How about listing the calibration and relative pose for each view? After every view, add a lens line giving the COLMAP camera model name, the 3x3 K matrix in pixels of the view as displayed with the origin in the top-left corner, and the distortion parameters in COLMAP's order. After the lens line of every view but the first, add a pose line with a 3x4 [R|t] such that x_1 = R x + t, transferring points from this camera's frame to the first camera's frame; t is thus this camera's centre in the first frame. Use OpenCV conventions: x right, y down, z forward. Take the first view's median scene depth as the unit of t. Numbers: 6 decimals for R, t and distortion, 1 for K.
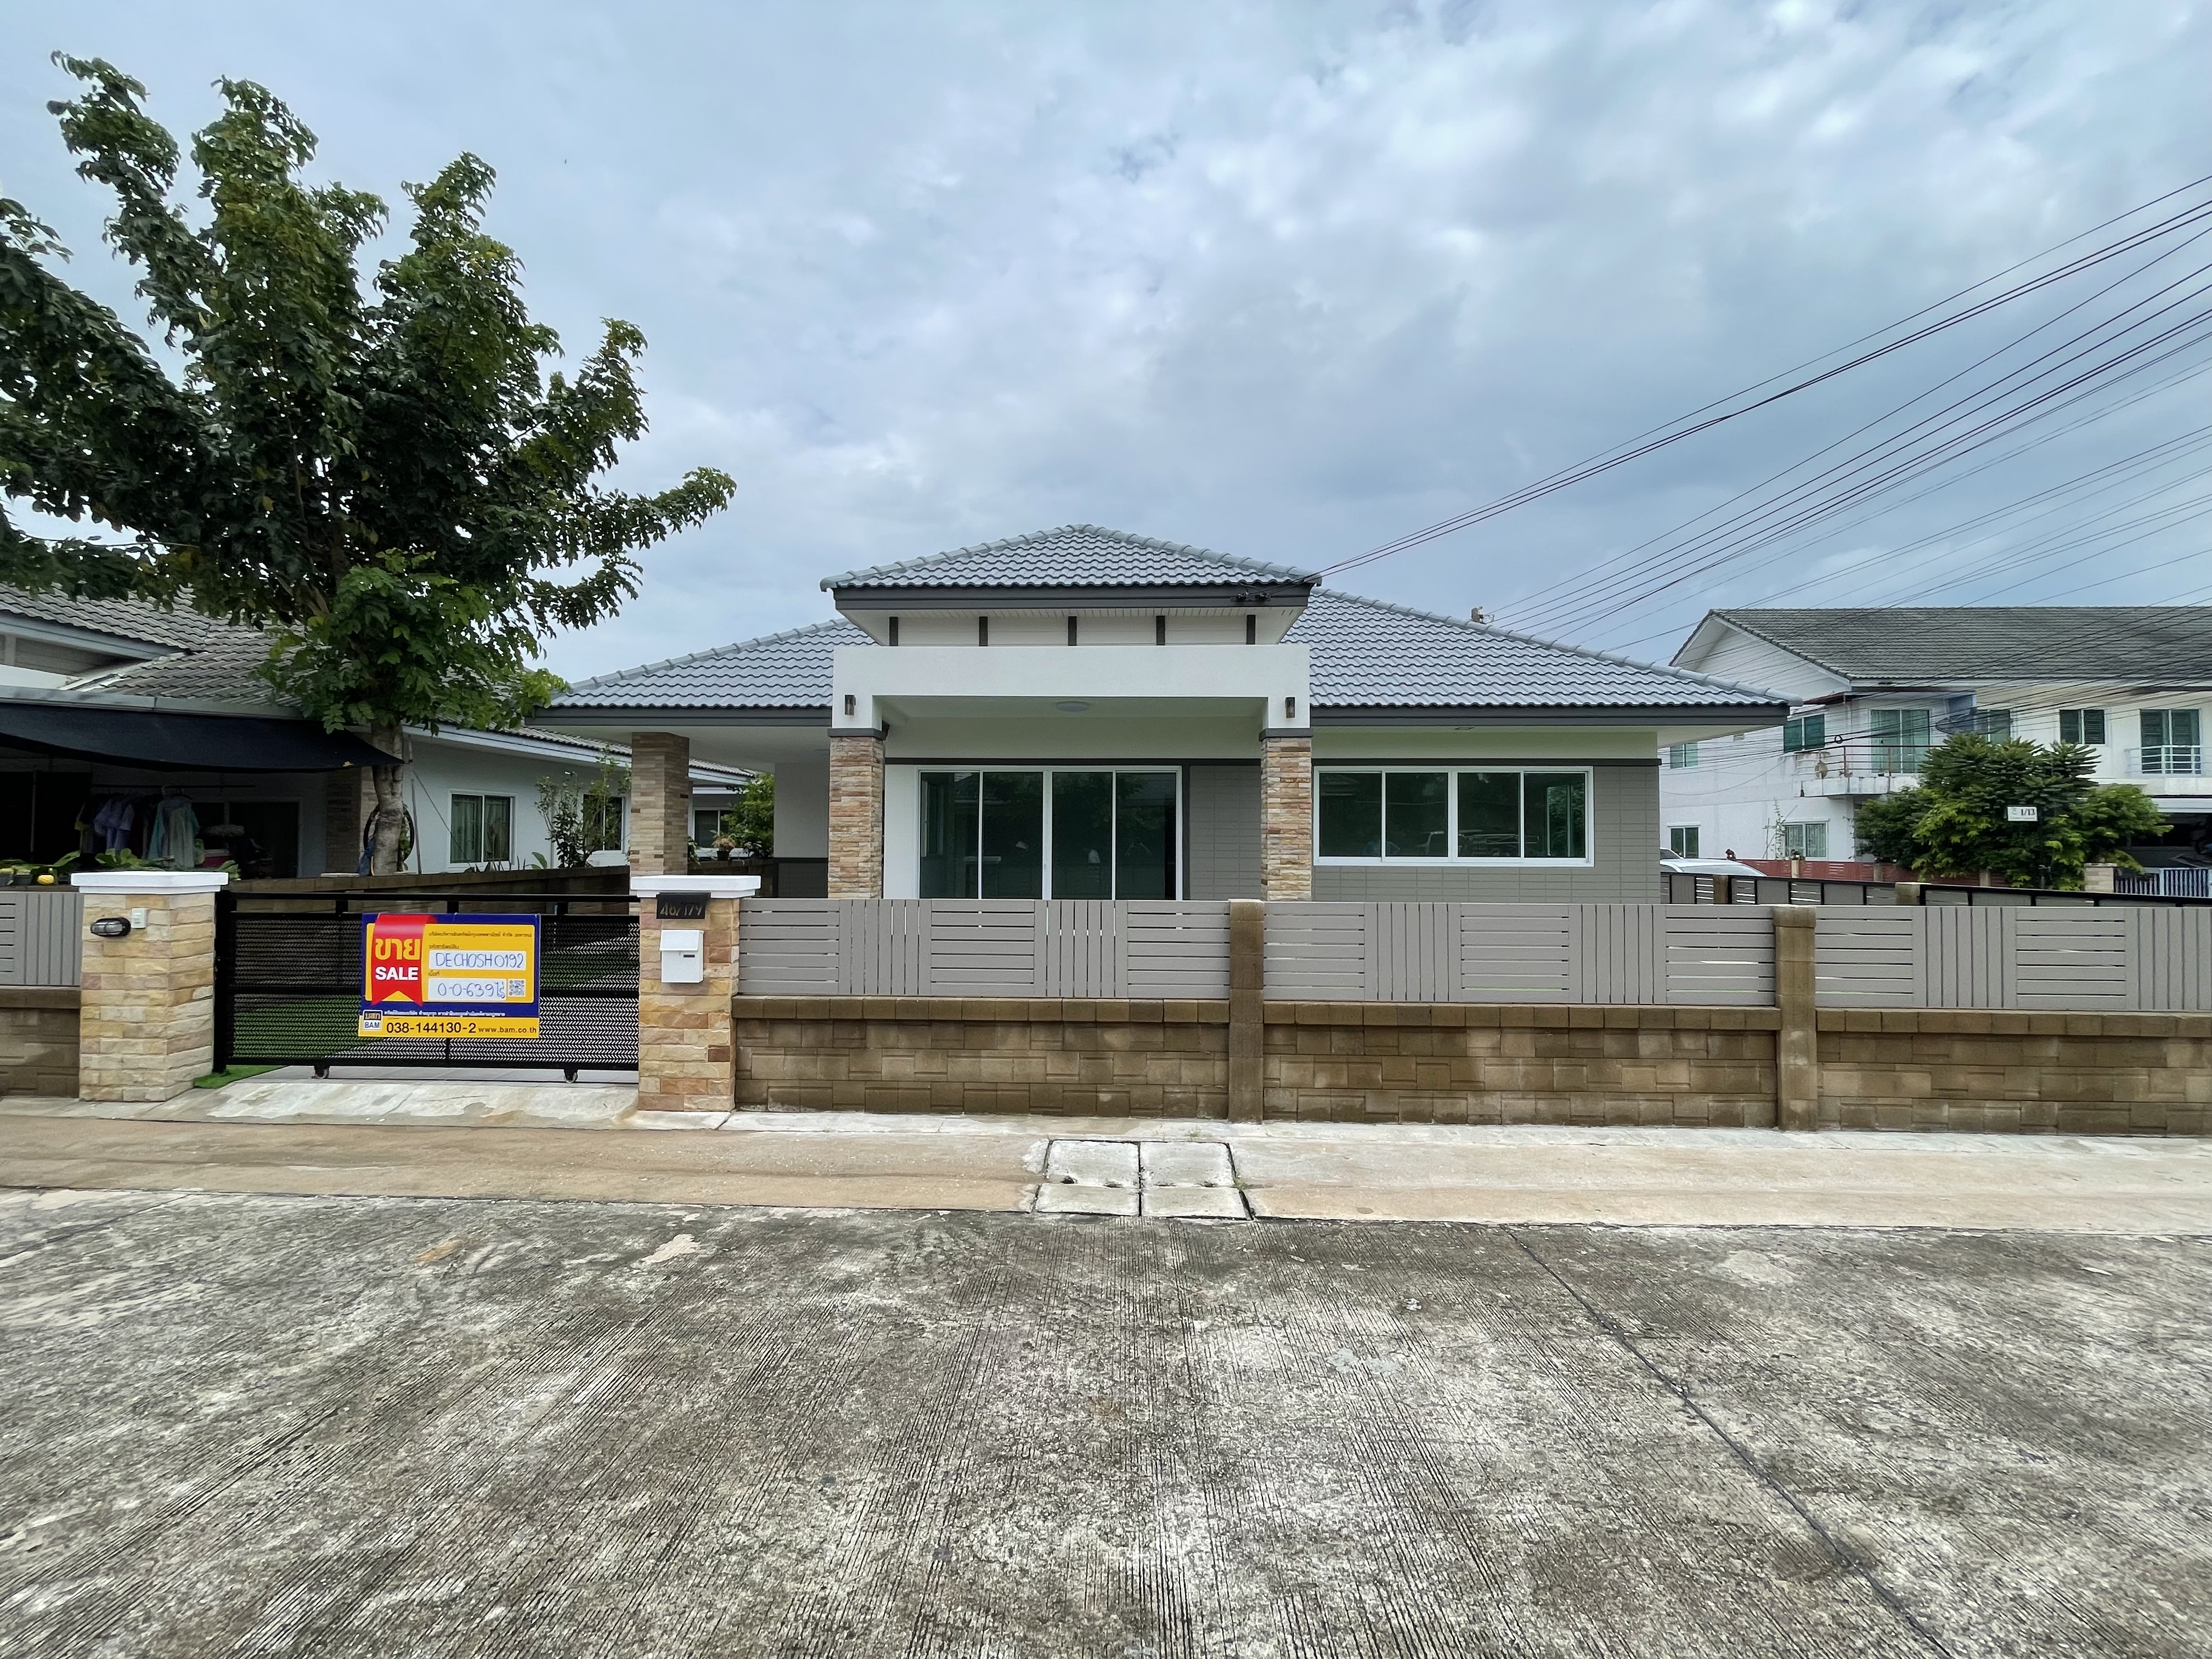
lens RADIAL K [[892.8, 0, 1093.0], [0, 892.8, 825.4], [0, 0, 1]] dist [0.001031, -0.000001]
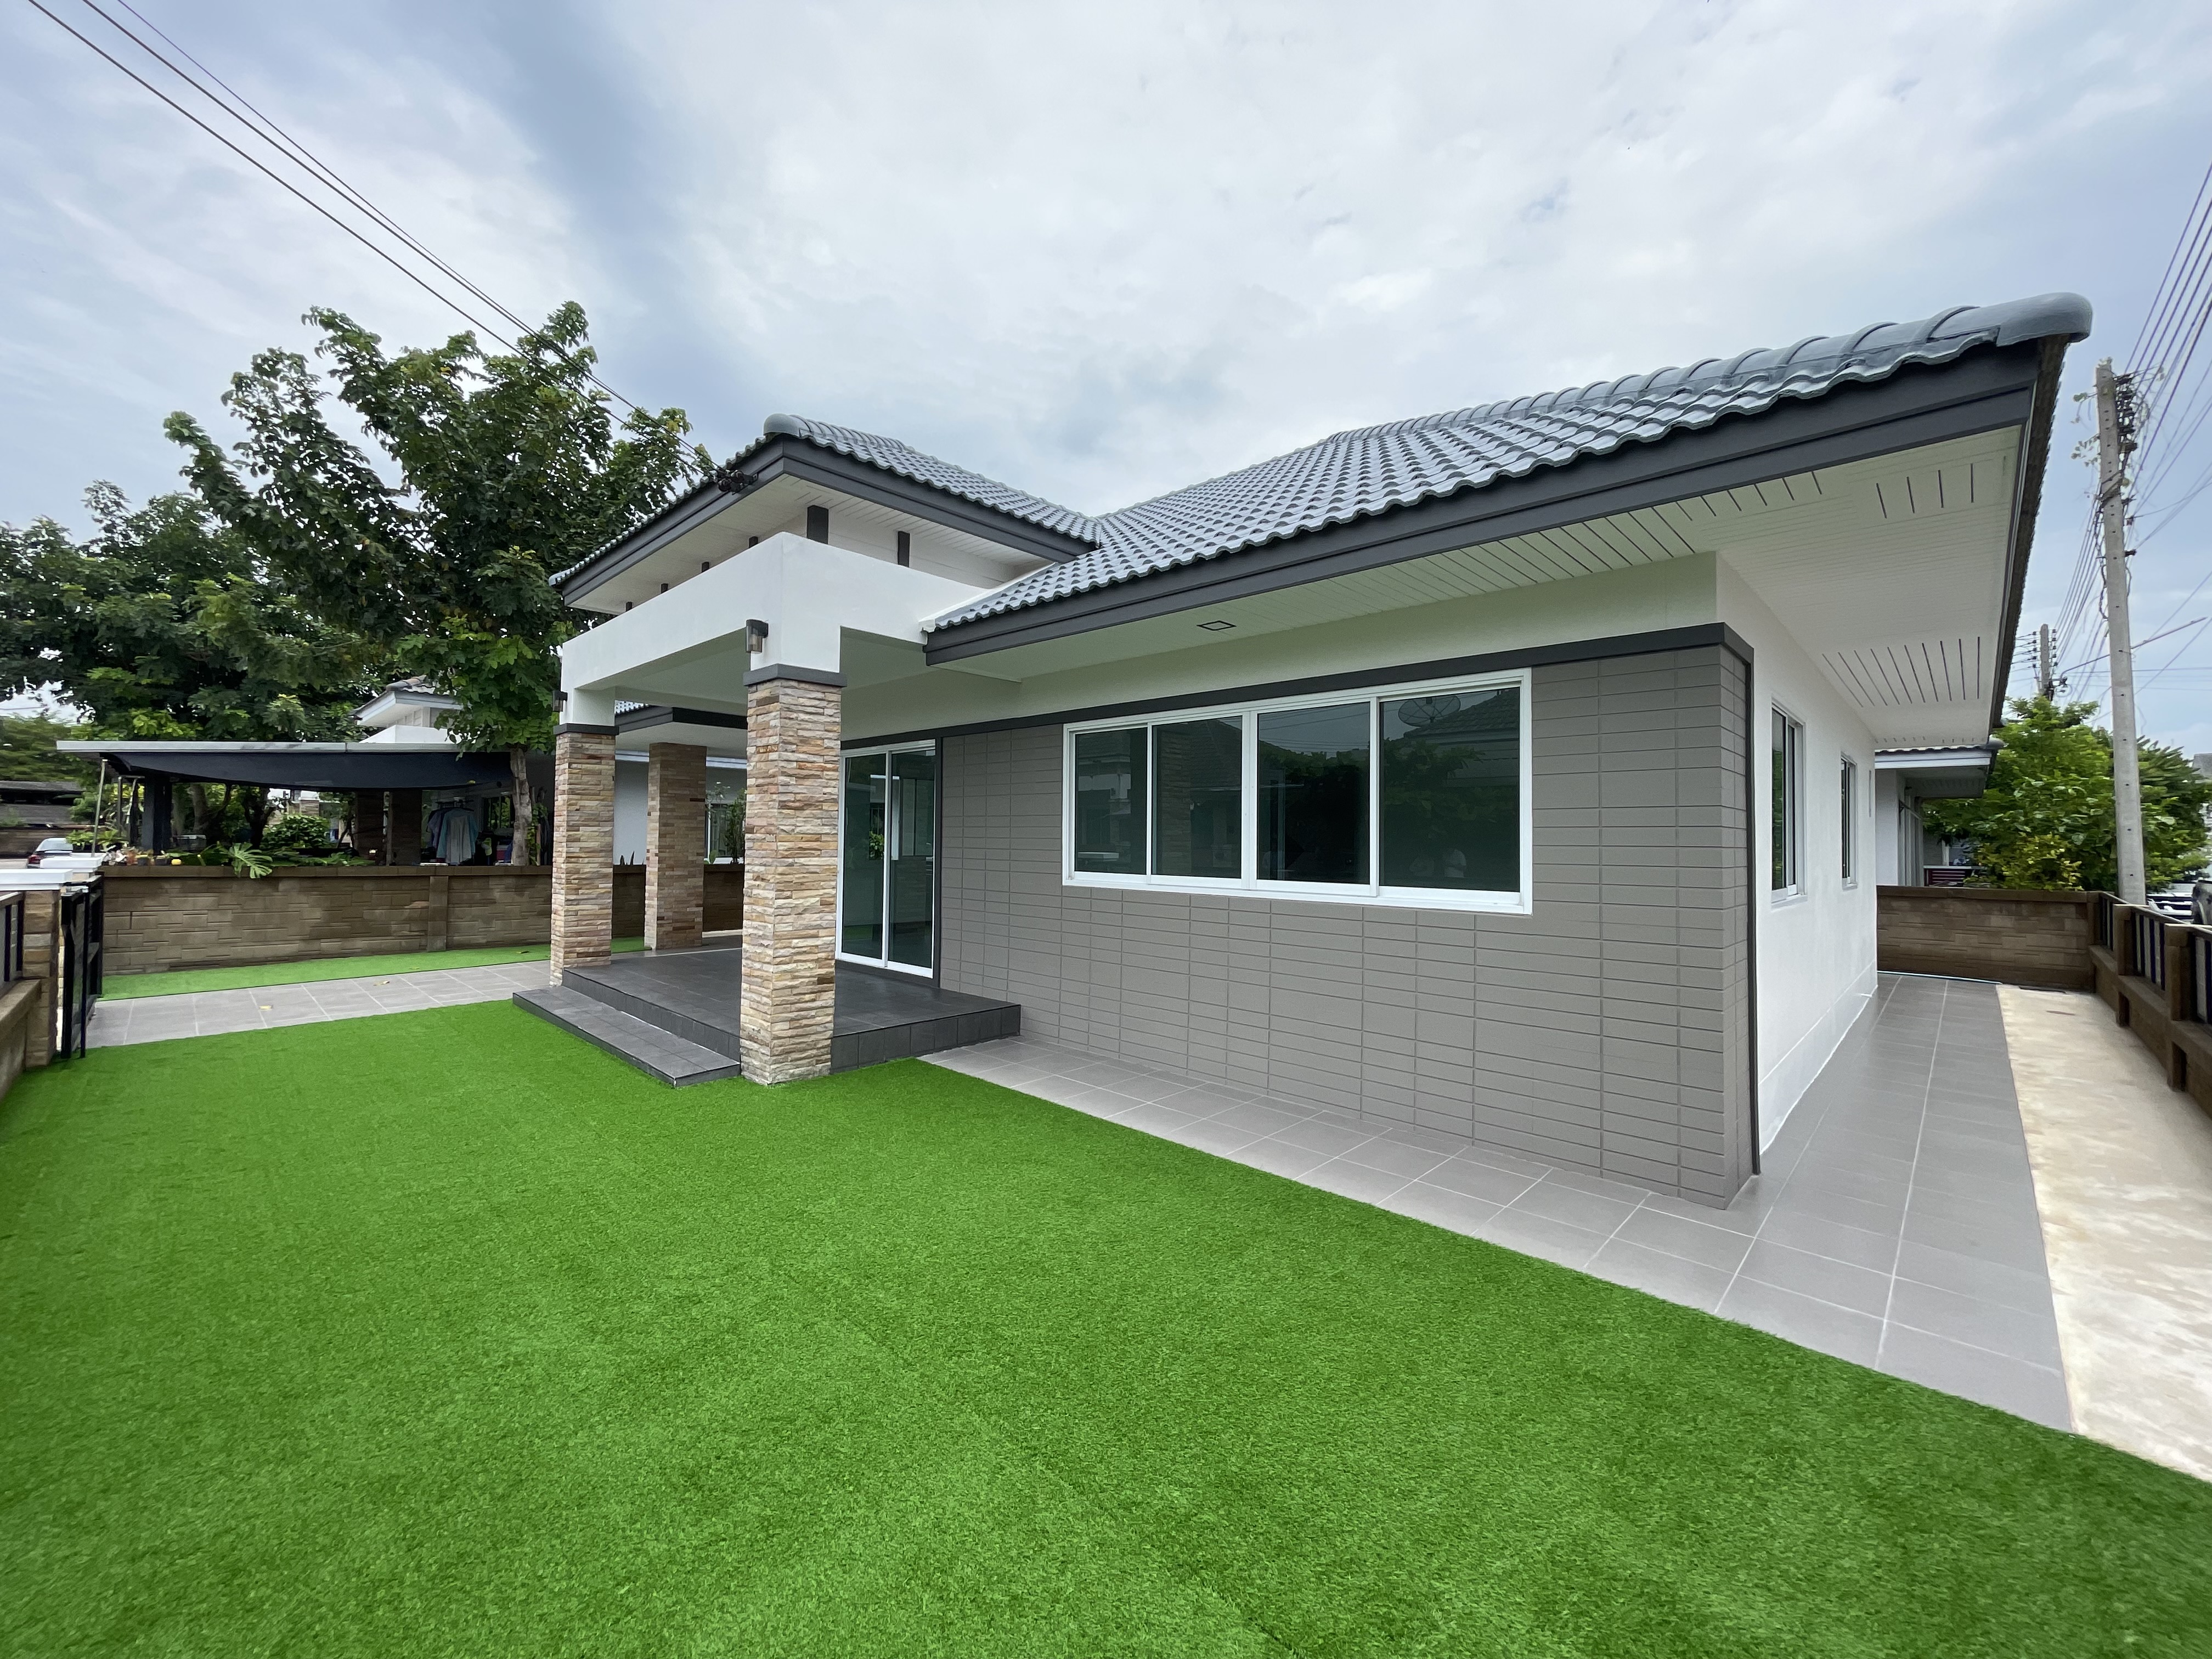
lens RADIAL K [[892.8, 0, 1098.7], [0, 892.8, 826.6], [0, 0, 1]] dist [0.001031, -0.000001]
pose [[0.742873, -0.006630, -0.669400, 1.246148], [0.005052, 0.999978, -0.004298, 0.013400], [0.669413, -0.000189, 0.742890, 1.025193]]
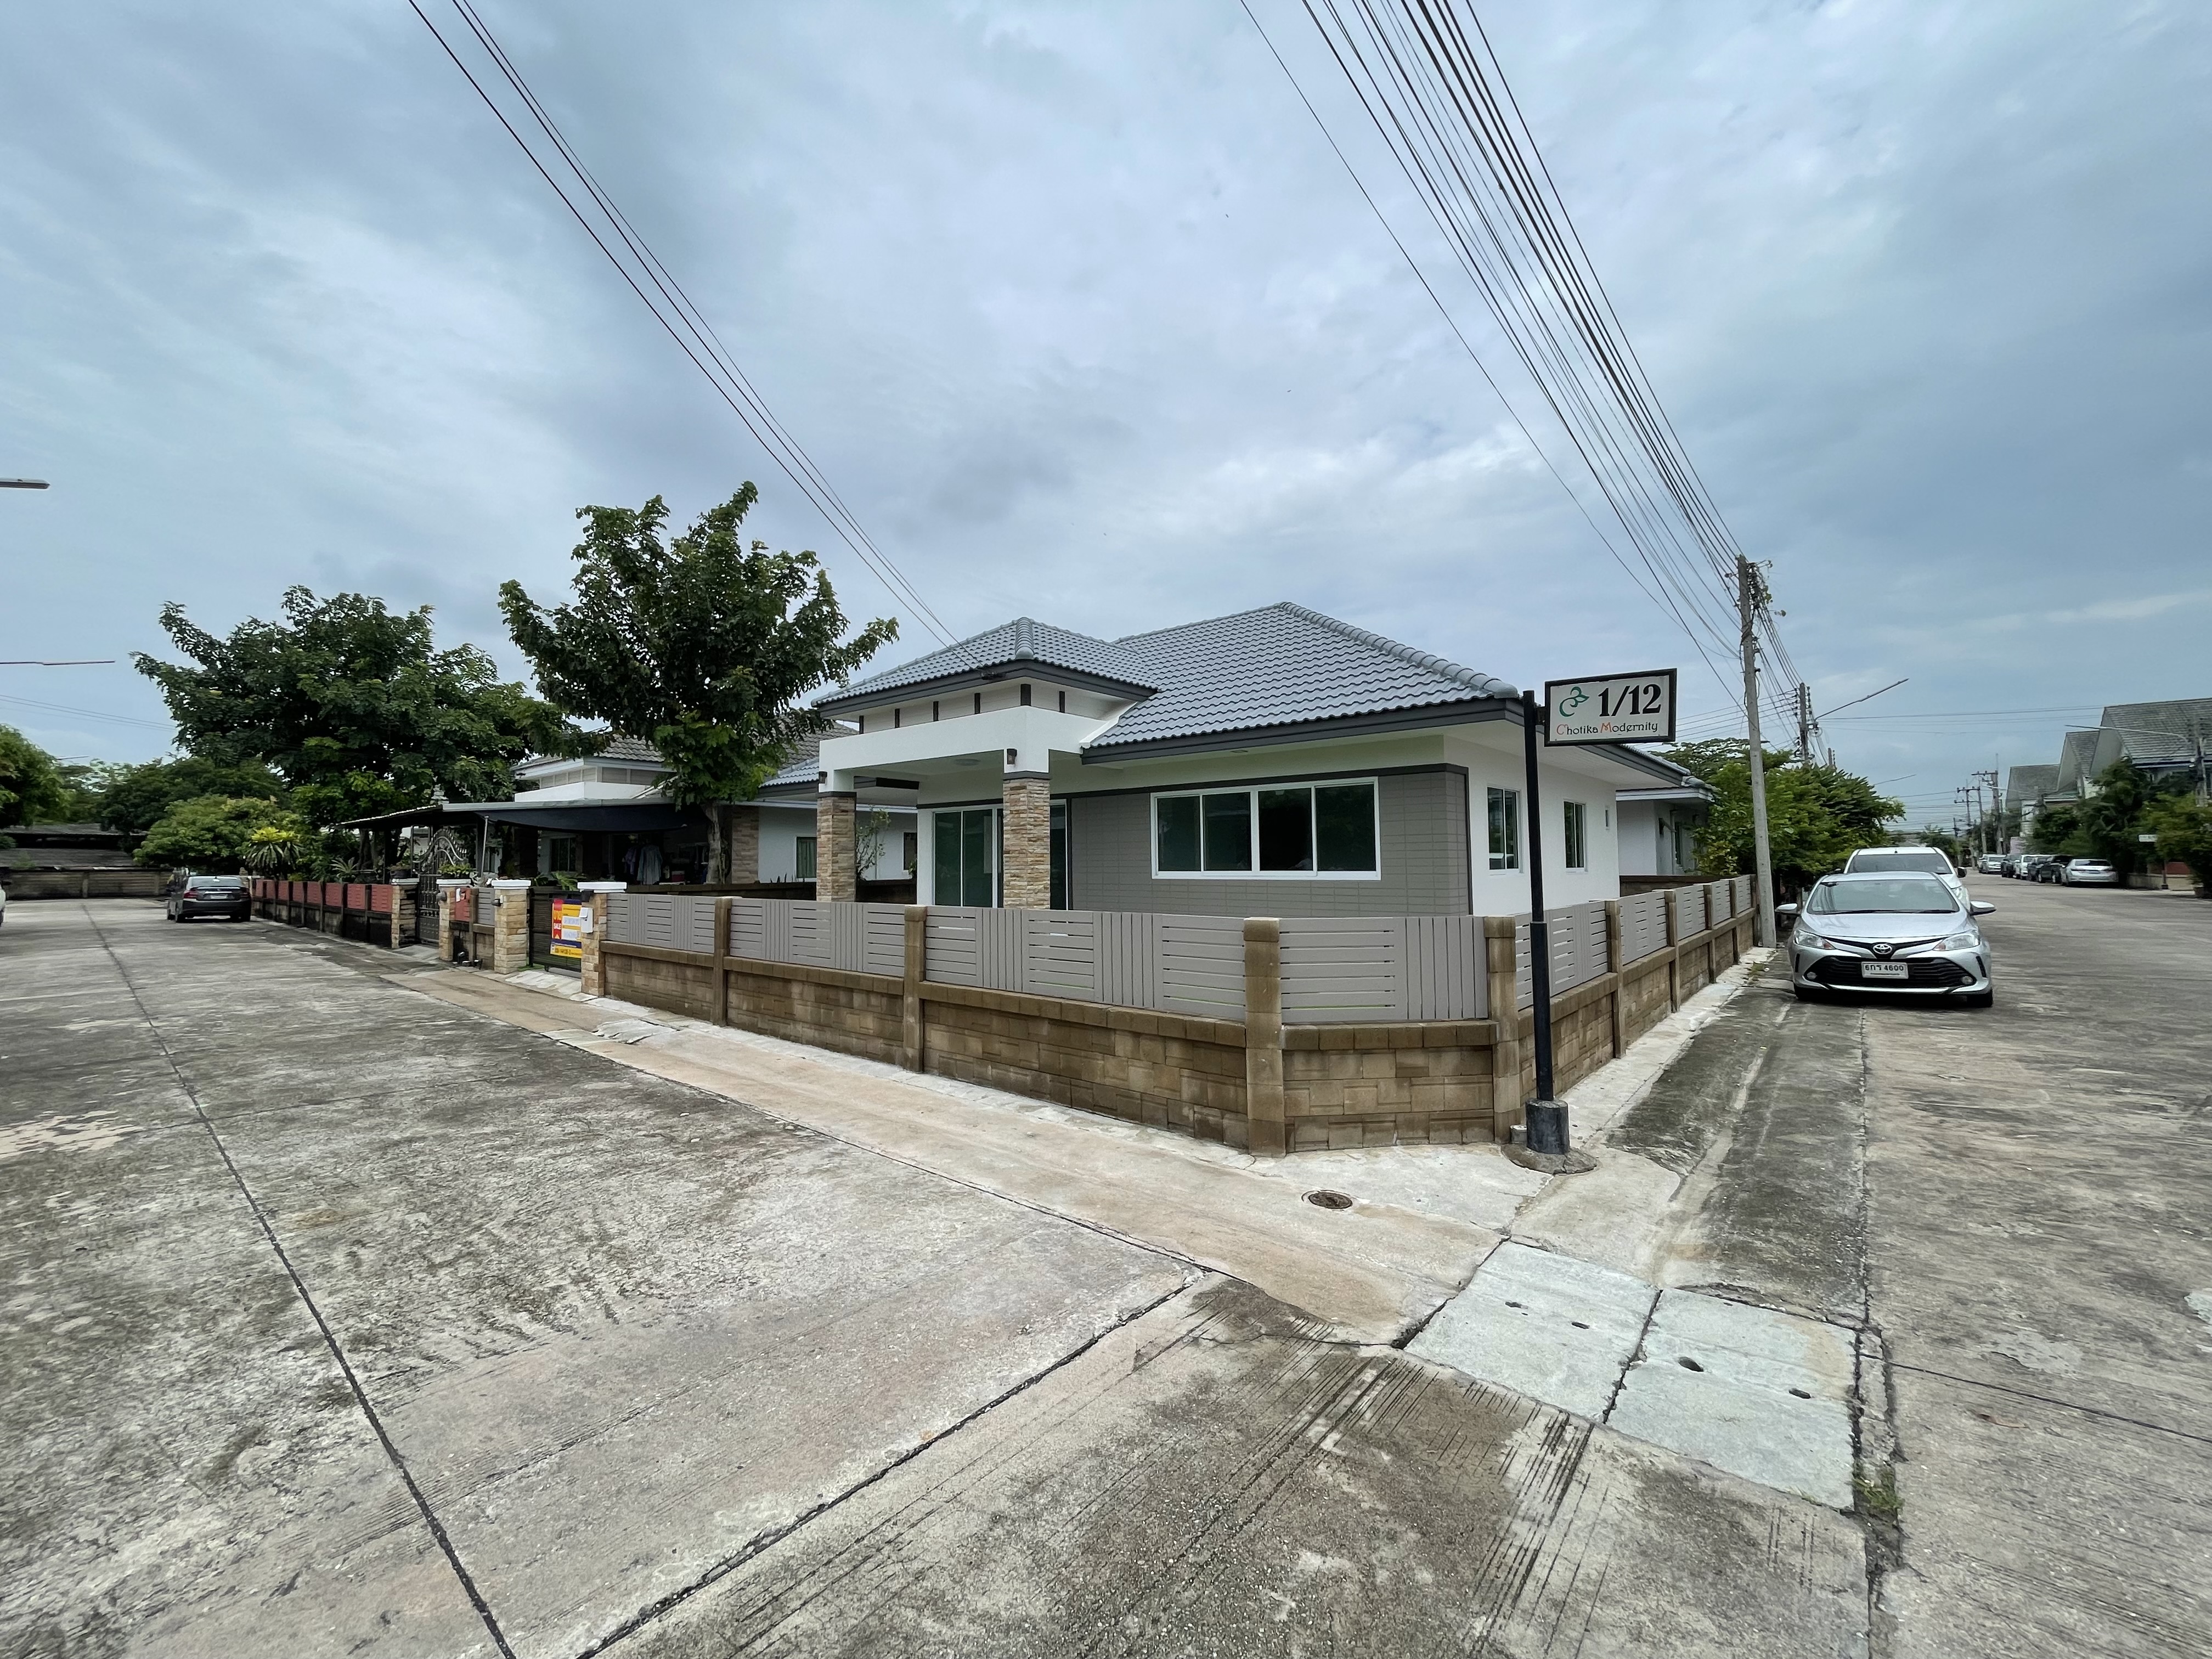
lens RADIAL K [[892.8, 0, 1096.5], [0, 892.8, 823.3], [0, 0, 1]] dist [0.001031, -0.000001]
pose [[0.778909, -0.039291, -0.625904, 1.683207], [0.025742, 0.999197, -0.030690, 0.012481], [0.626608, 0.007793, 0.779296, 0.100333]]
